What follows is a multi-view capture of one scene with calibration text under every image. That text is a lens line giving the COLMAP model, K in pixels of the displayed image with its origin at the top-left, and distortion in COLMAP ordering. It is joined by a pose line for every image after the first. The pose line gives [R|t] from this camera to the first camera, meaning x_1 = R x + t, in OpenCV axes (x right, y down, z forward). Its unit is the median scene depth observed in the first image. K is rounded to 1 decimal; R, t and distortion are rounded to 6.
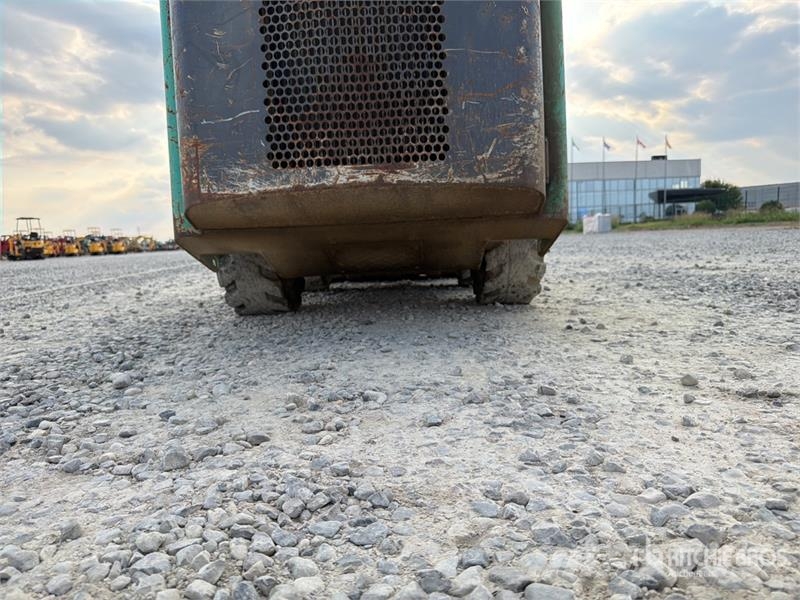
lens RADIAL K [[573.8, 0, 398.4], [0, 573.8, 298.1], [0, 0, 1]] dist [0.055362, -0.075729]
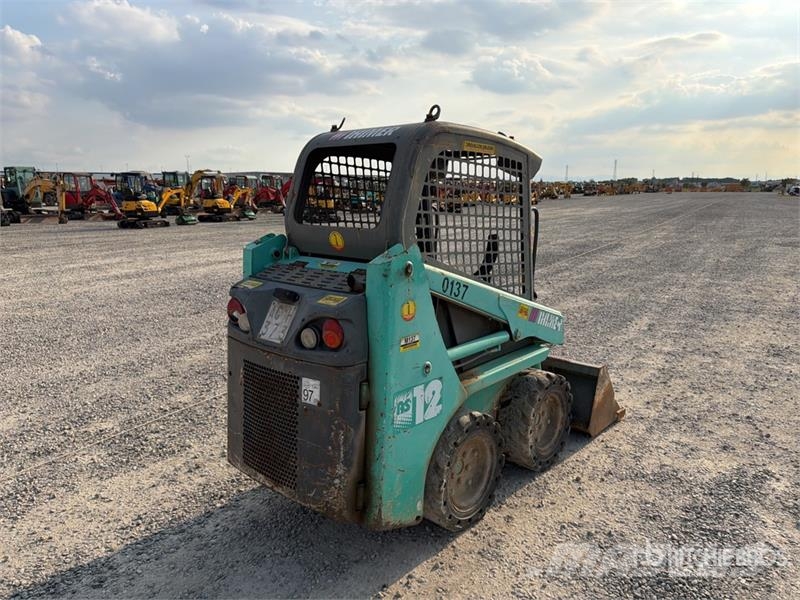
lens RADIAL K [[572.6, 0, 396.1], [0, 572.6, 298.7], [0, 0, 1]] dist [0.060614, -0.085676]
pose [[0.754563, 0.172175, -0.633239, 1.451237], [-0.104603, 0.984187, 0.142952, -1.181896], [0.647837, -0.041628, 0.760640, -0.235284]]
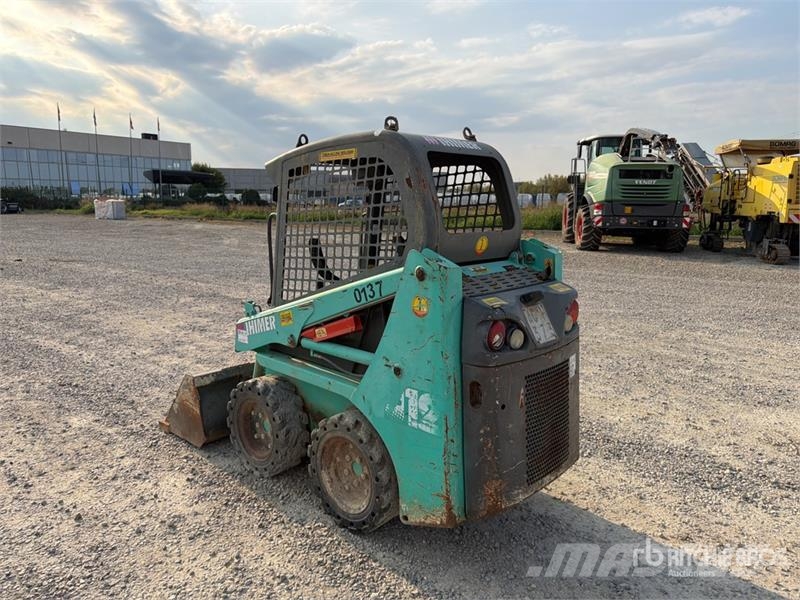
lens RADIAL K [[573.2, 0, 401.8], [0, 573.2, 296.8], [0, 0, 1]] dist [0.069799, -0.110103]
pose [[0.667829, -0.069522, 0.741060, -1.951030], [0.034753, 0.997455, 0.062256, -1.018200], [-0.743503, -0.015822, 0.668546, -0.009598]]
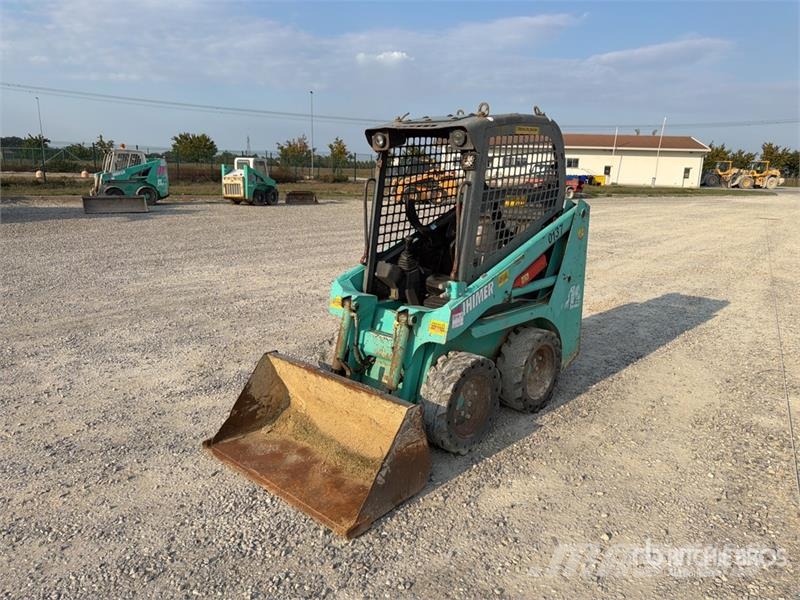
lens RADIAL K [[562.7, 0, 405.4], [0, 562.7, 299.0], [0, 0, 1]] dist [0.060505, -0.073284]
pose [[-0.759876, -0.117928, 0.639282, -1.805466], [0.079137, 0.959312, 0.271030, -1.448507], [-0.645233, 0.256540, -0.719626, 4.247036]]
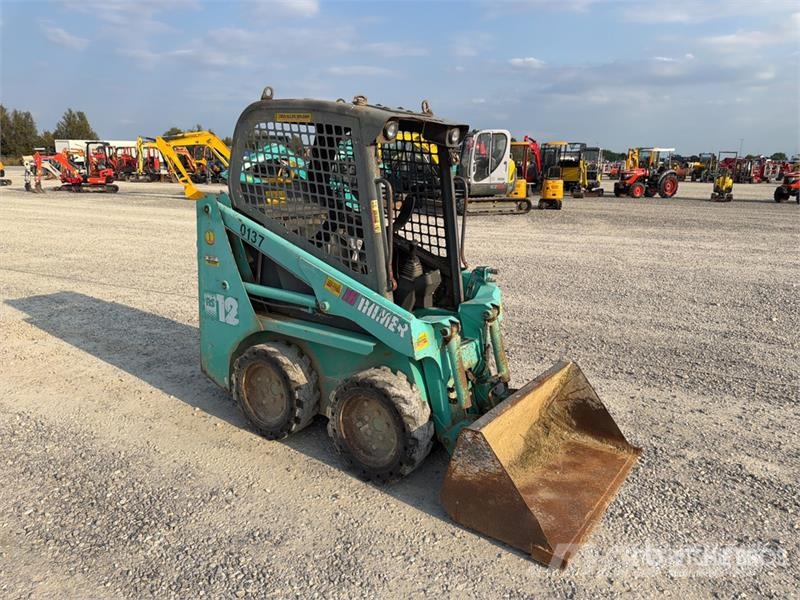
lens RADIAL K [[536.5, 0, 400.0], [0, 536.5, 300.0], [0, 0, 1]] dist [0.095301, -0.140753]
pose [[-0.571061, 0.232798, -0.787206, 1.906584], [-0.071355, 0.941241, 0.330113, -1.527559], [0.817800, 0.244686, -0.520895, 3.401798]]
